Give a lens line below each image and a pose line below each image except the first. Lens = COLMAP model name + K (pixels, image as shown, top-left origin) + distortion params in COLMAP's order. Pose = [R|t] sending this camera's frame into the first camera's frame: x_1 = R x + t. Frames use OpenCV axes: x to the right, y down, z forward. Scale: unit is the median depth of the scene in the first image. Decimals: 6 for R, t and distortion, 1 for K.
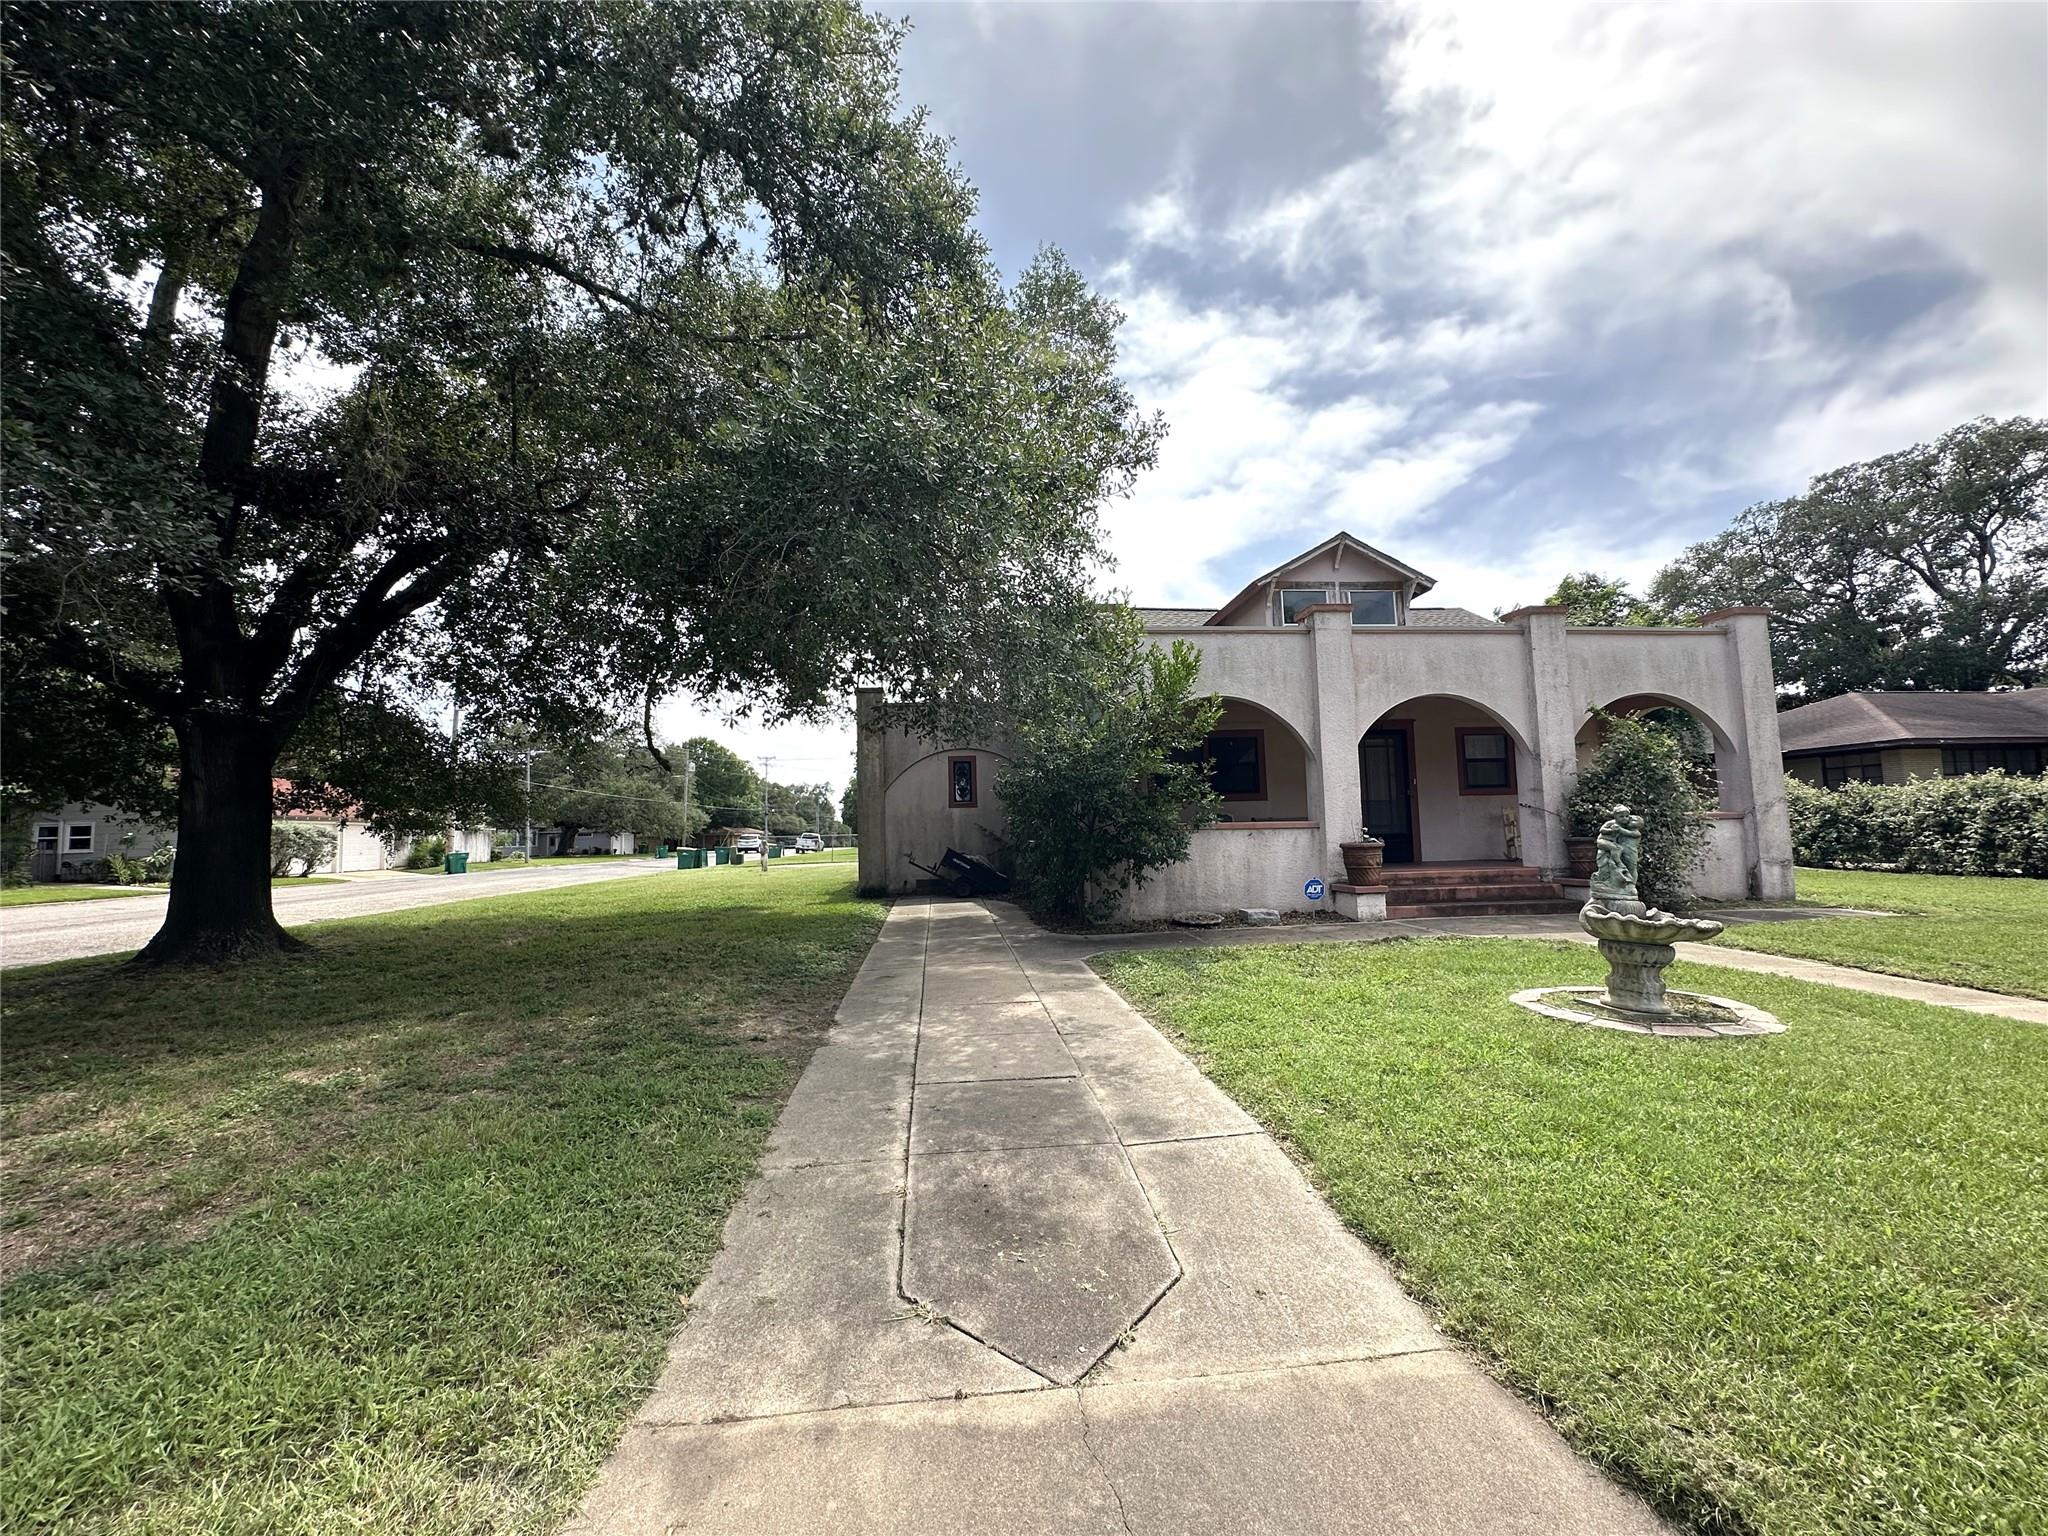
lens RADIAL K [[812.1, 0, 978.3], [0, 812.1, 772.3], [0, 0, 1]] dist [-0.000220, -0.000140]
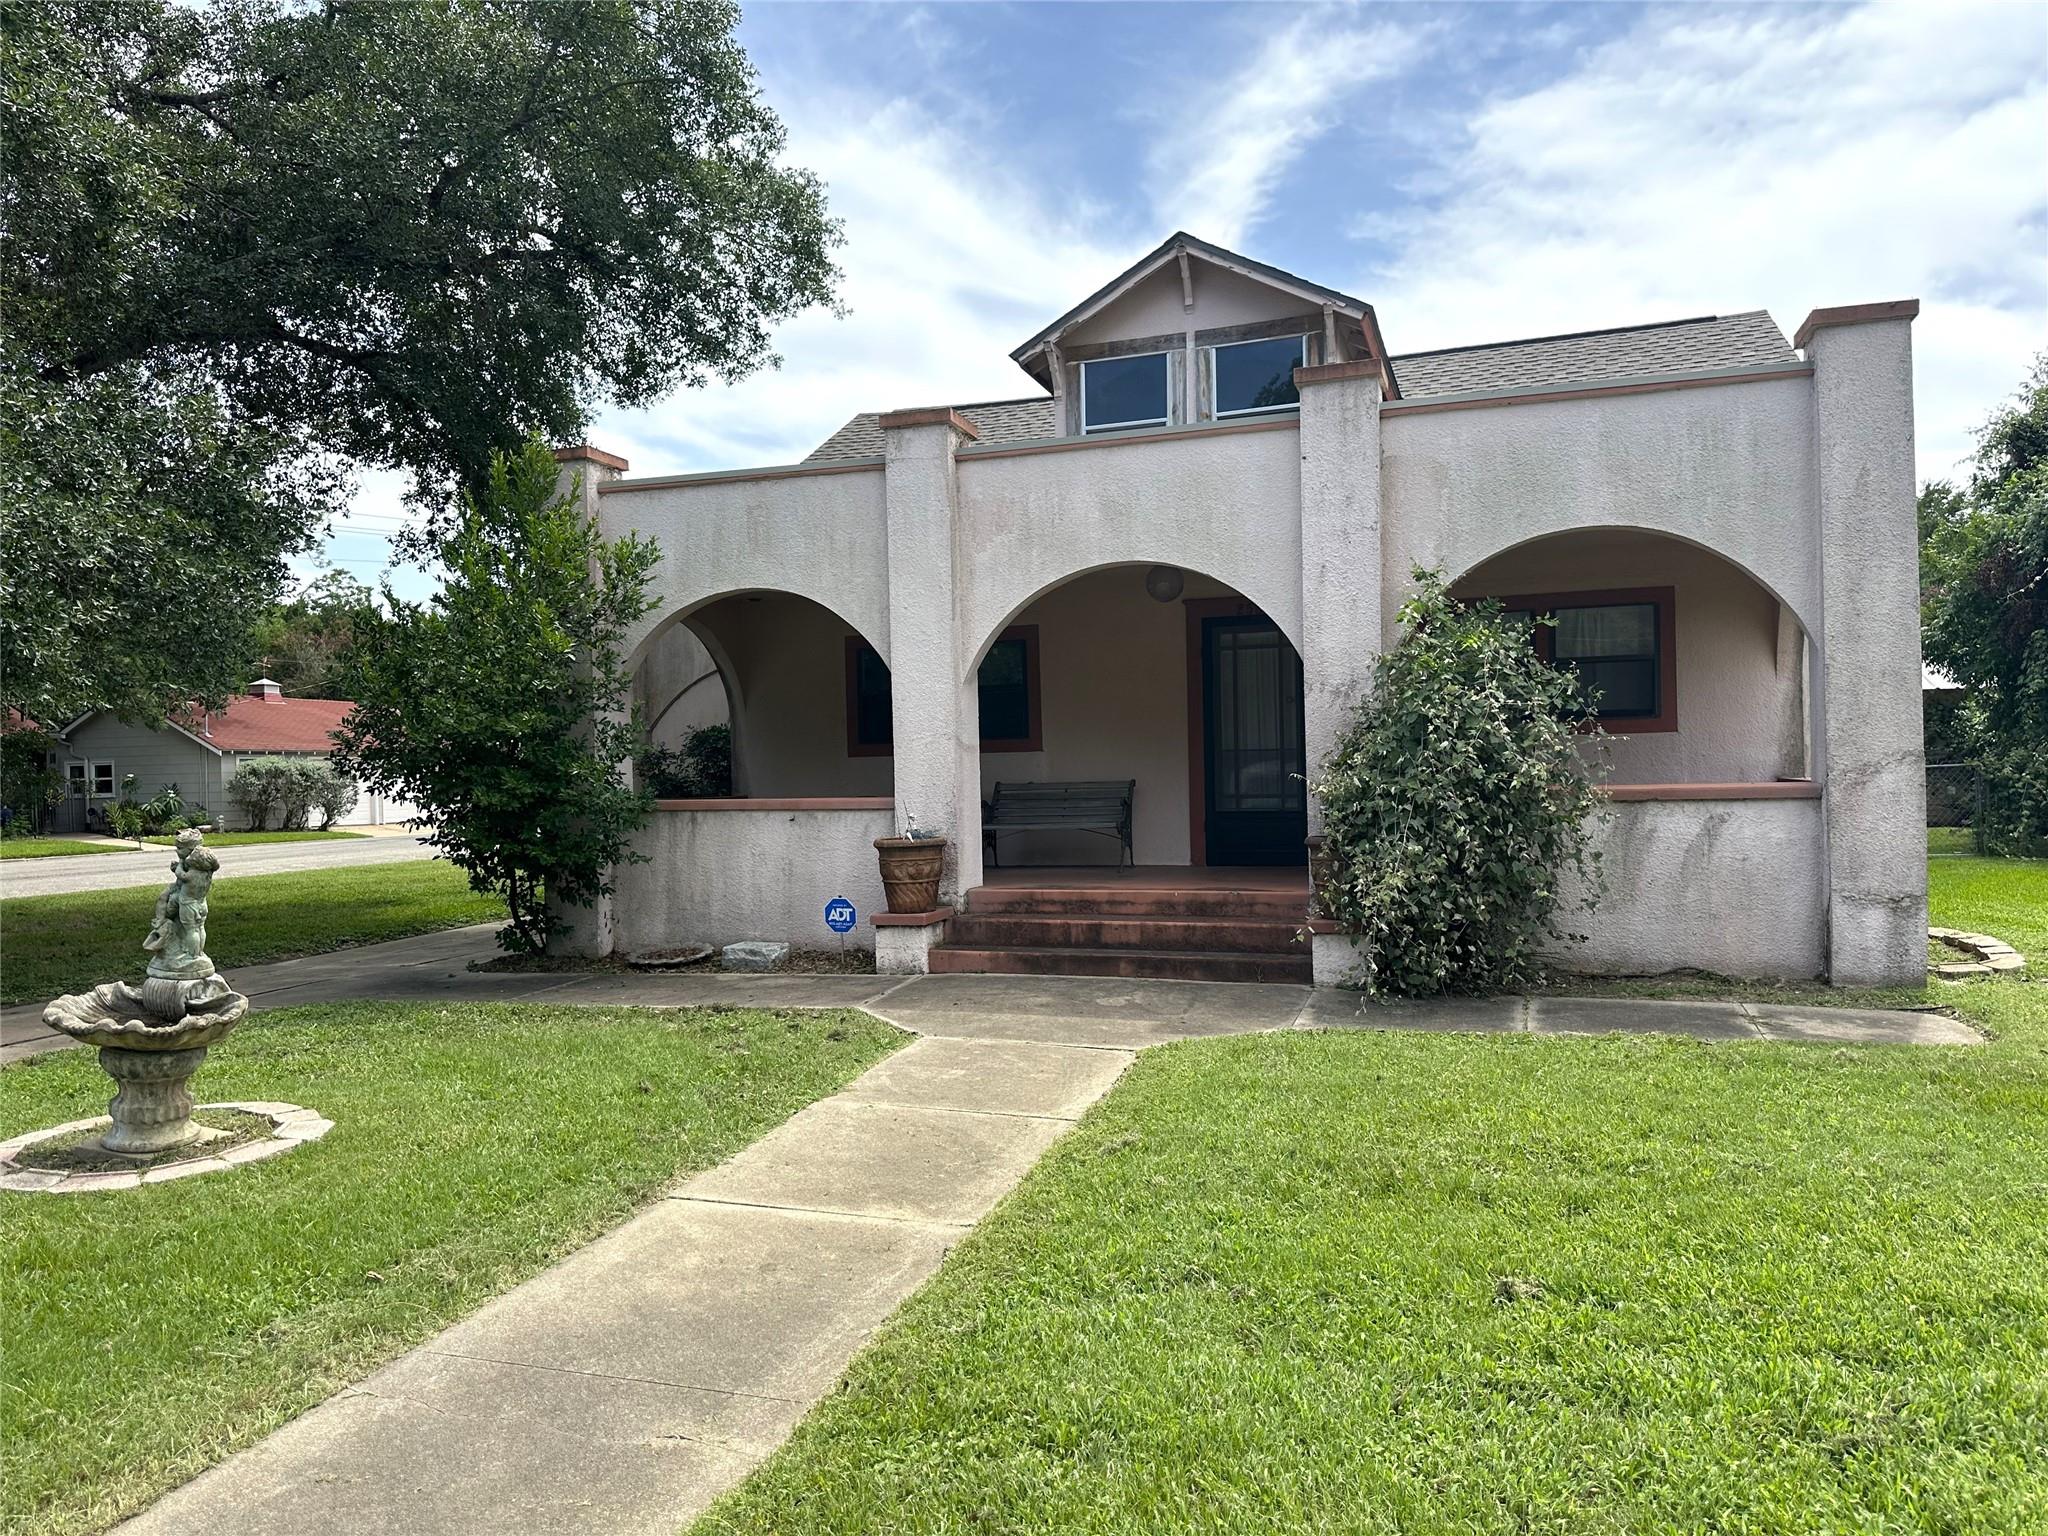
lens RADIAL K [[1401.8, 0, 1024.0], [0, 1401.8, 768.0], [0, 0, 1]] dist [0.129862, -0.186908]
pose [[0.914581, 0.002090, -0.404398, 0.374530], [0.031633, 0.996553, 0.076691, -0.014478], [0.403164, -0.082932, 0.911362, 0.050680]]
